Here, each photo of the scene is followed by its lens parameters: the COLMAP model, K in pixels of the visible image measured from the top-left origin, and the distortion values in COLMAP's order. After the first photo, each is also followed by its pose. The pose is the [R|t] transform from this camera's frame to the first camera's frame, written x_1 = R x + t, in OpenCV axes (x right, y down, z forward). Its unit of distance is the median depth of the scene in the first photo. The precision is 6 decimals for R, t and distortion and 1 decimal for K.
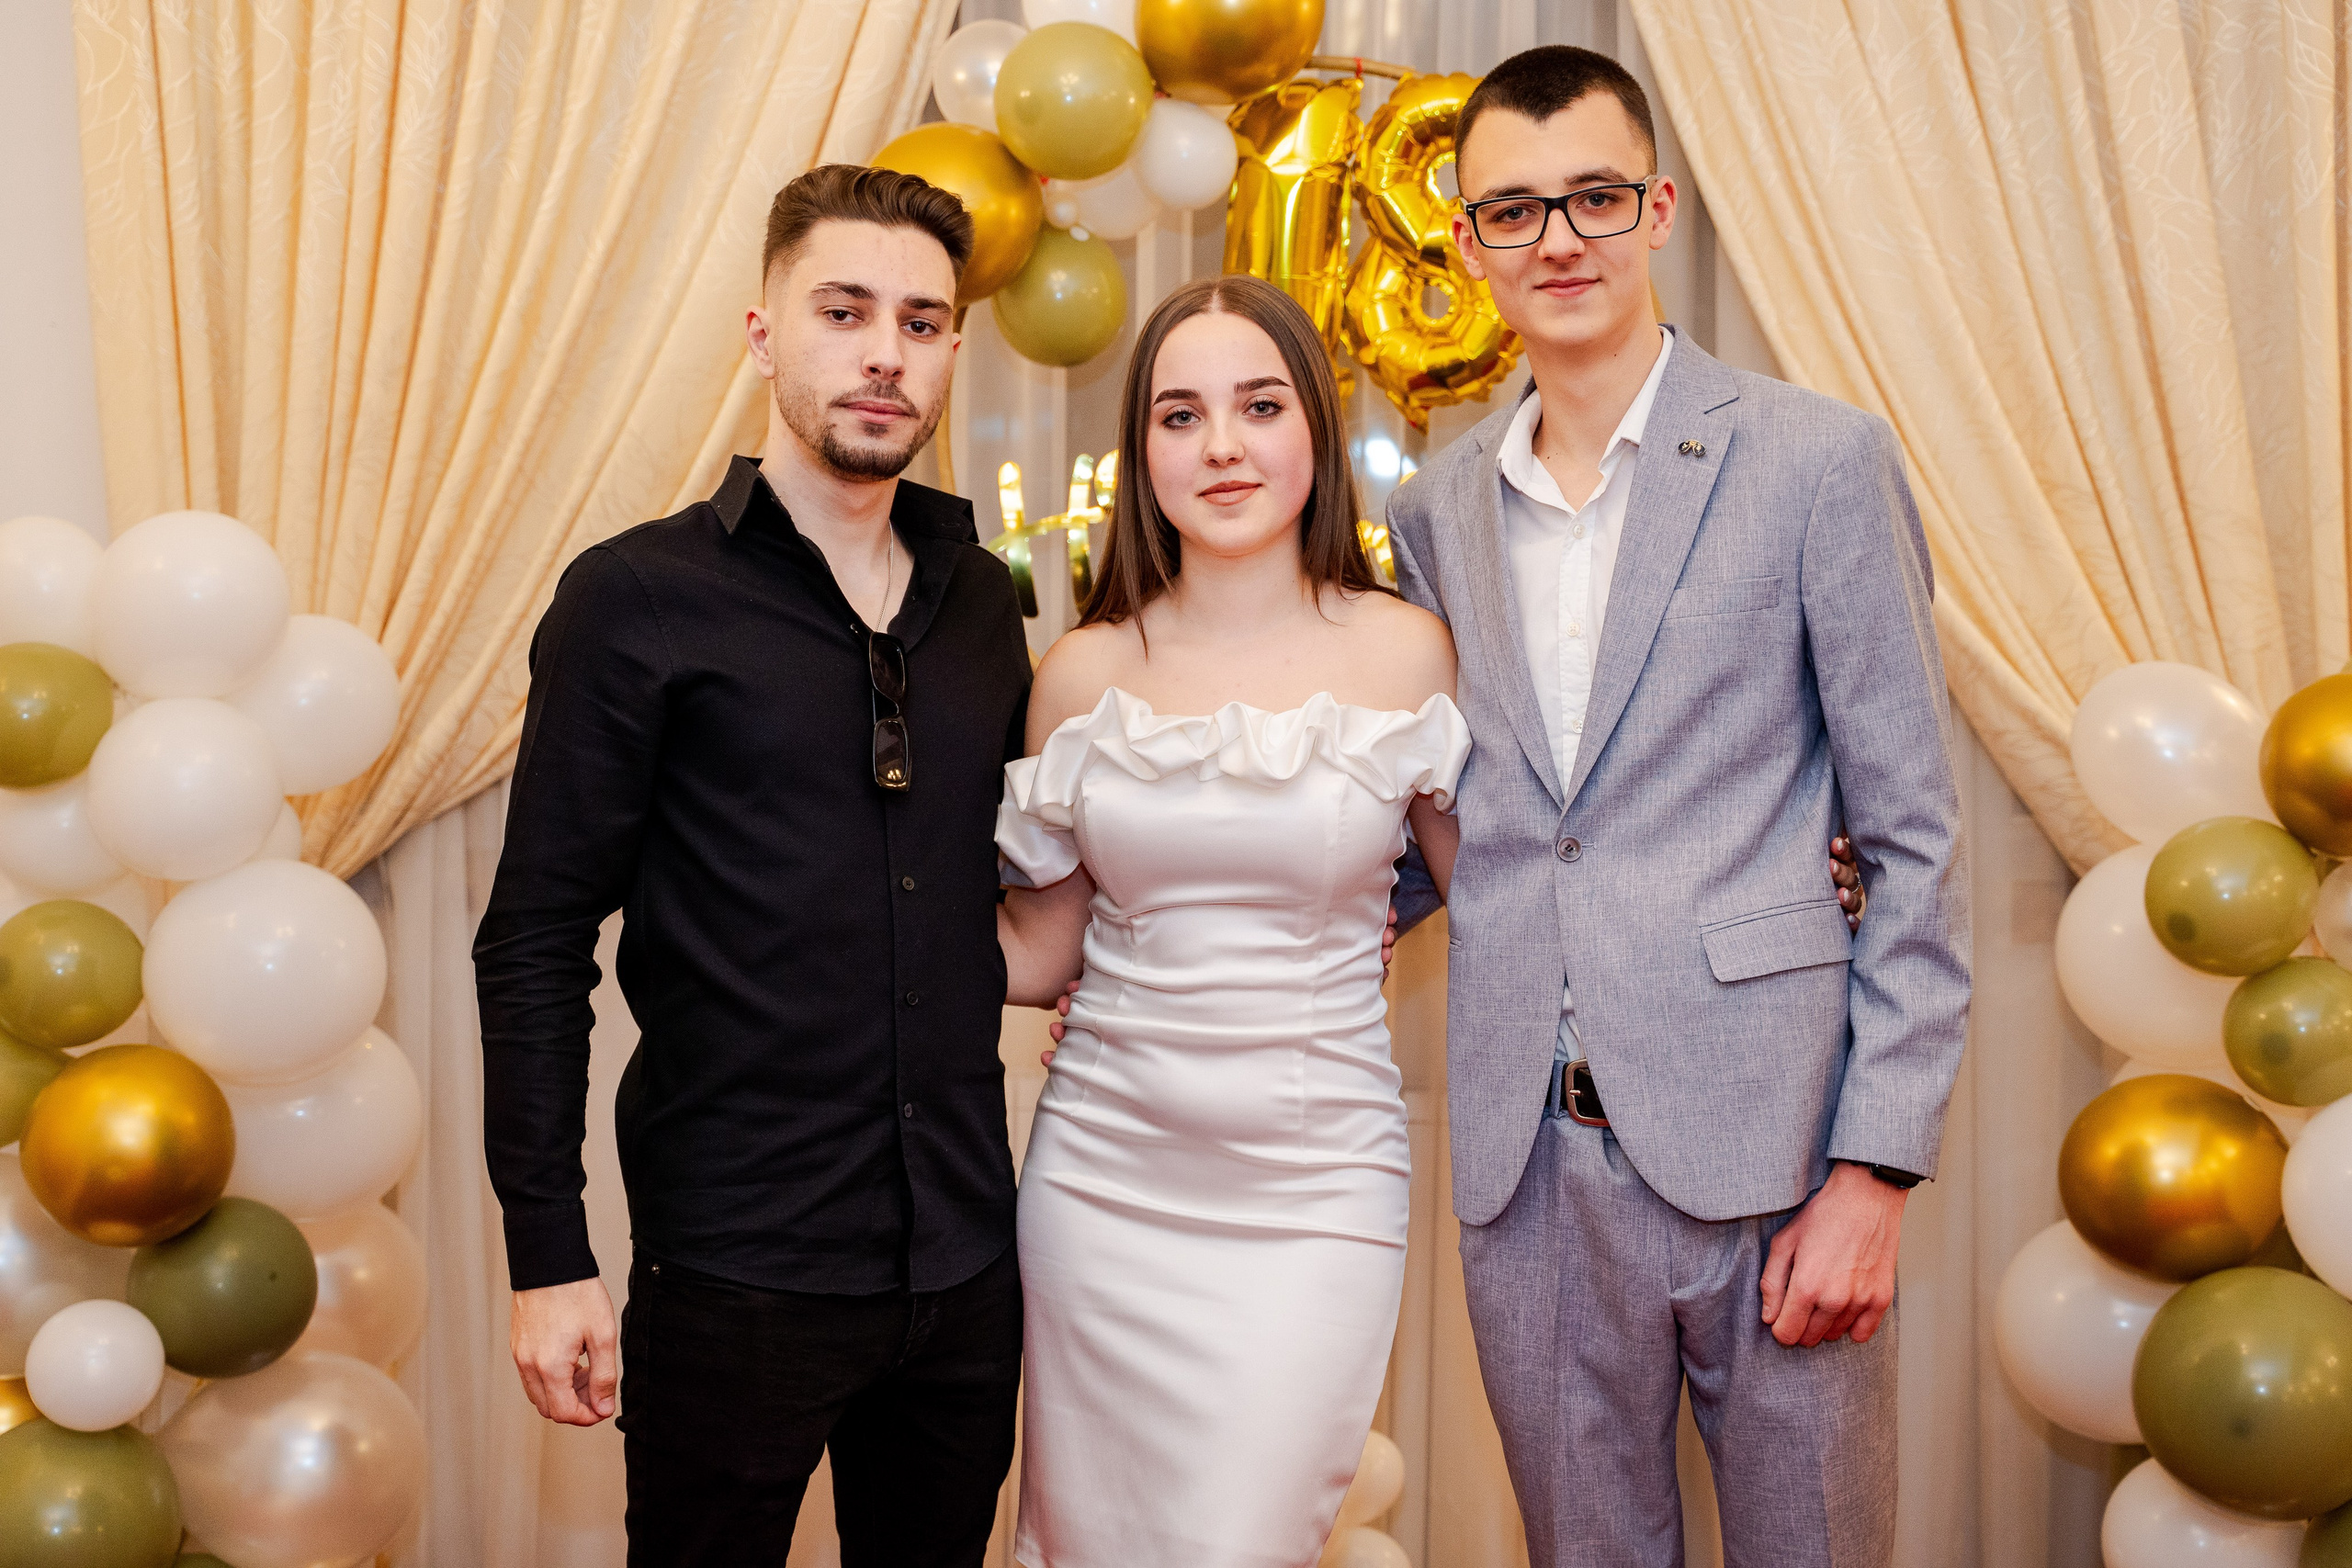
lens RADIAL K [[3456.3, 0, 1176.9], [0, 3456.3, 779.2], [0, 0, 1]] dist [0.144406, 0.000000]
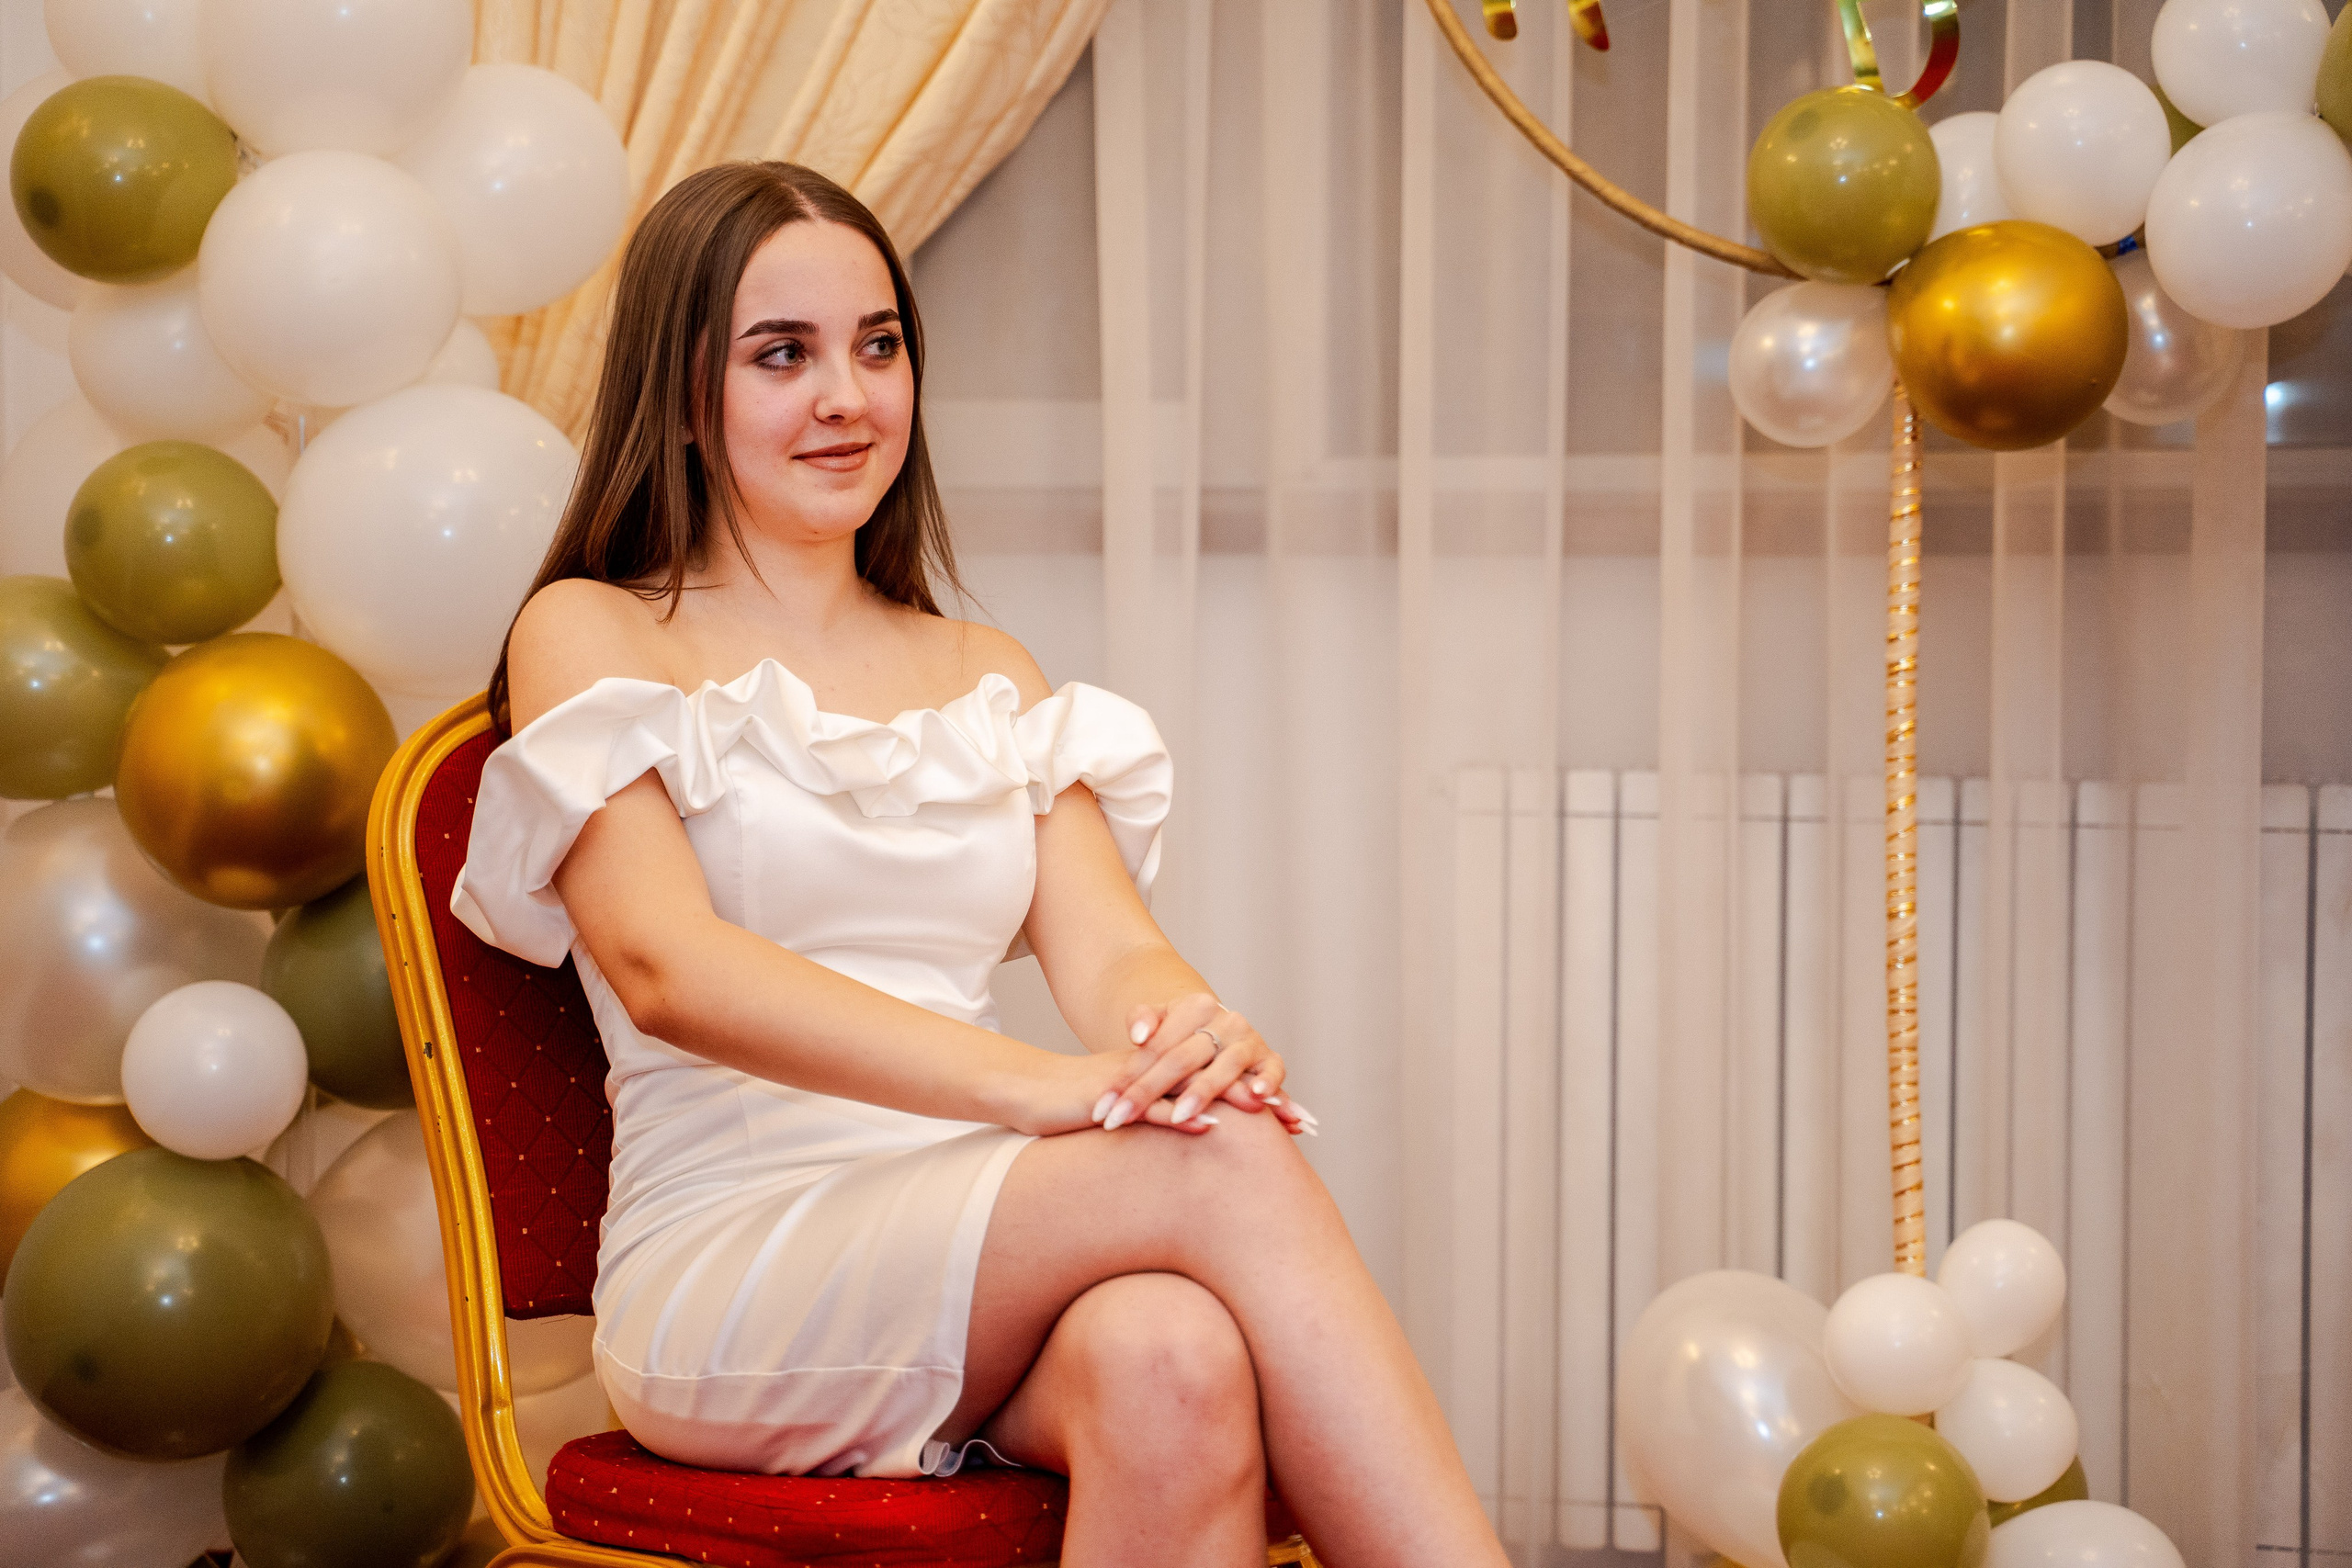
lens RADIAL K [[4935.7, 0, 1188.5], [0, 4935.7, 782.4], [0, 0, 1]] dist [0.311976, 0.000000]
pose [[0.988577, -0.006297, -0.150585, 0.041545], [0.001312, 0.999448, -0.033182, 0.127673], [0.150711, 0.032605, 0.988040, 0.009754]]
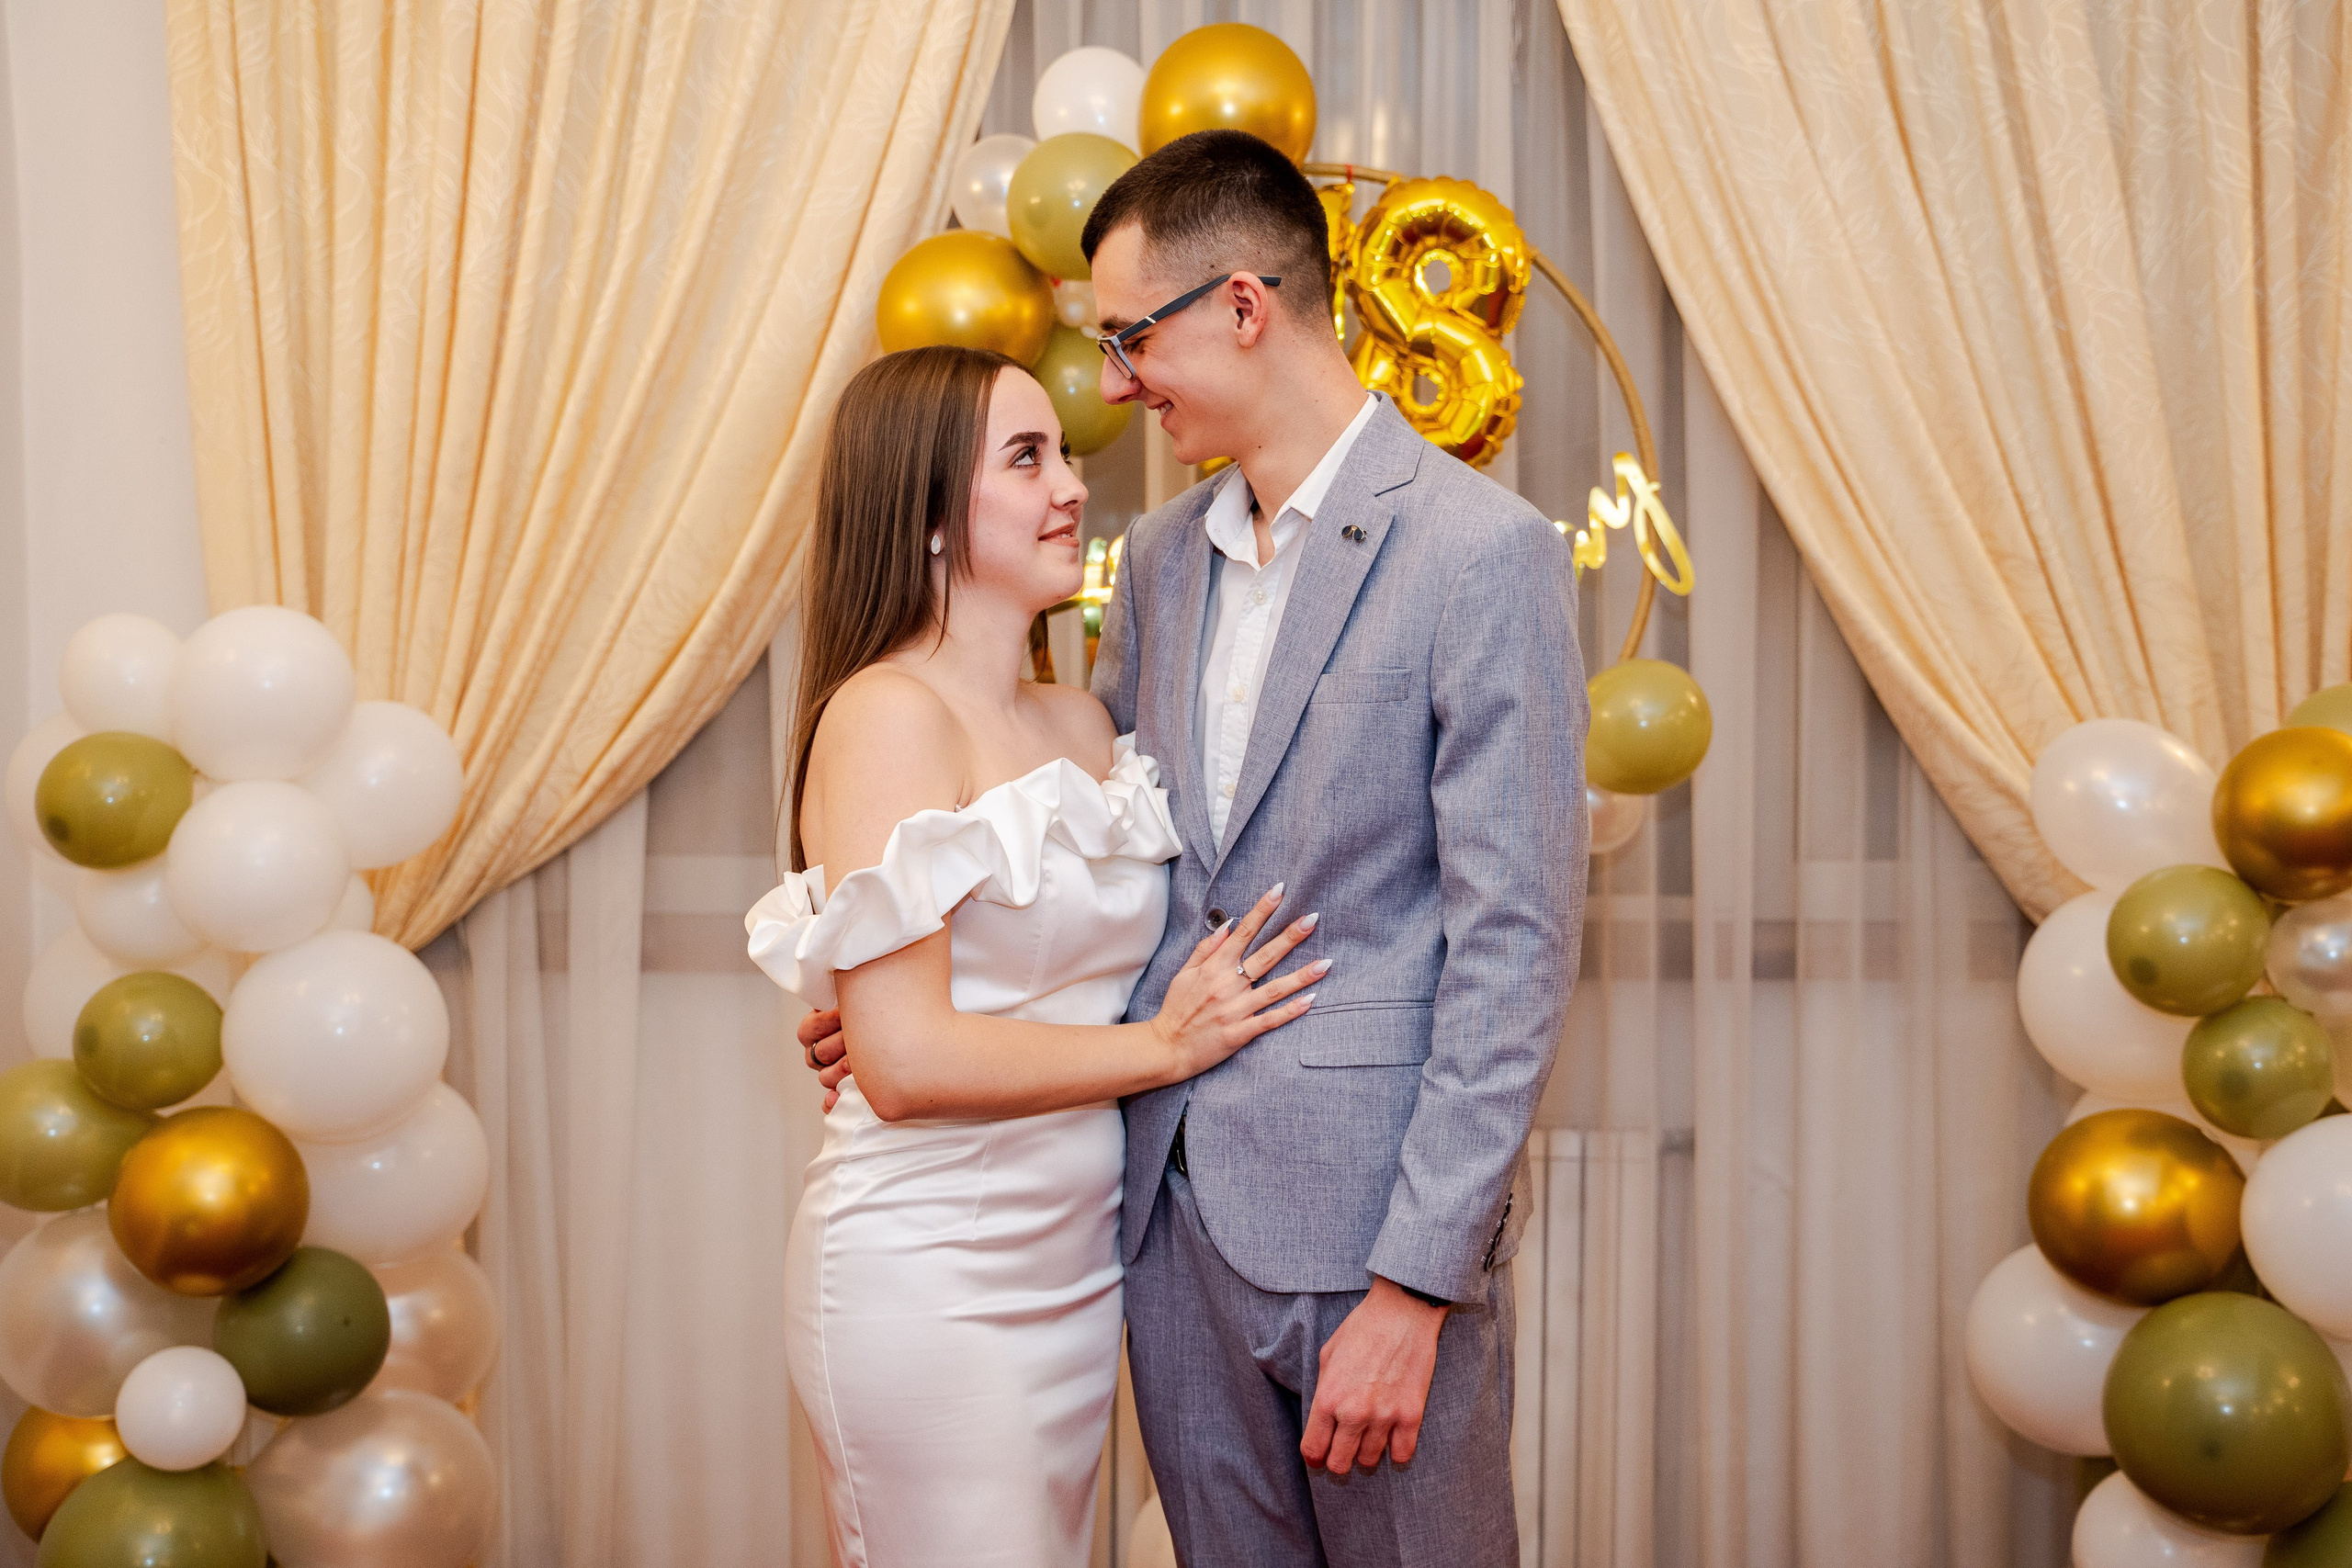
lens RADIAL K [[2874.2, 0, 1176.8], [0, 2874.2, 777.9], [0, 0, 1]] dist [0.050993, 0.000000]
pose [[0.999832, -0.015120, -0.010358, 0.005367], [0.014958, 0.999768, -0.015497, -0.005648], [0.010590, 0.015340, 0.999826, 0.109711]]
